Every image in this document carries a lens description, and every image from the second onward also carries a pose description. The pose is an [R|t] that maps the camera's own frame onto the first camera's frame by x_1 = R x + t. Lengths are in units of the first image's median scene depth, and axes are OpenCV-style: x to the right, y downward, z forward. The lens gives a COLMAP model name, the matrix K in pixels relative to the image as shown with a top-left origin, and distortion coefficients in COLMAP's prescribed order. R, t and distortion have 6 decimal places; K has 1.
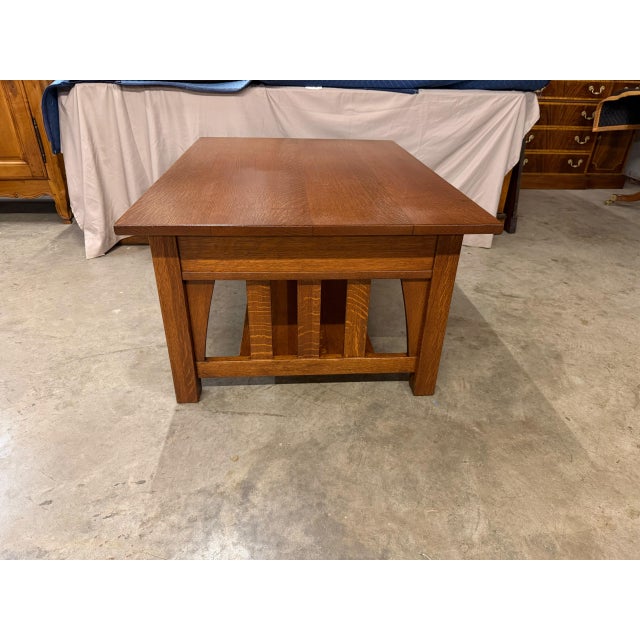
lens RADIAL K [[460.4, 0, 322.1], [0, 460.4, 321.0], [0, 0, 1]] dist [0.012751, -0.029145]
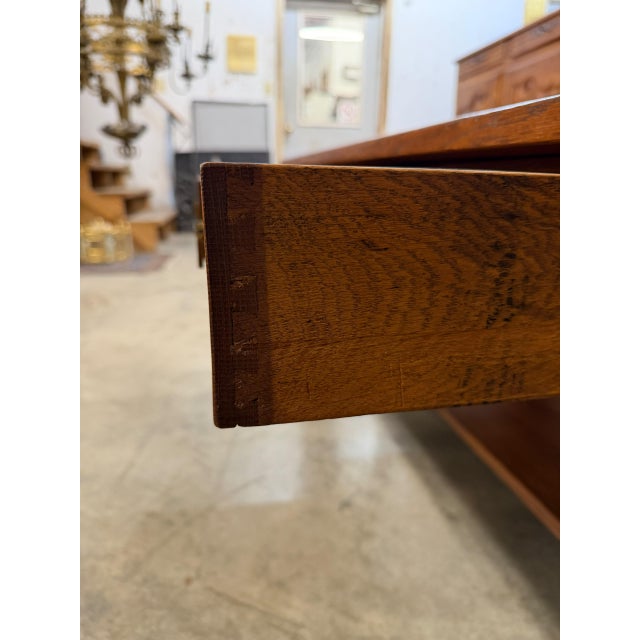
lens RADIAL K [[460.4, 0, 320.0], [0, 460.4, 322.0], [0, 0, 1]] dist [0.012751, -0.029145]
pose [[0.089529, 0.223283, -0.970633, 0.417445], [-0.511118, 0.846736, 0.147638, -0.176145], [0.854835, 0.482890, 0.189932, 0.834899]]
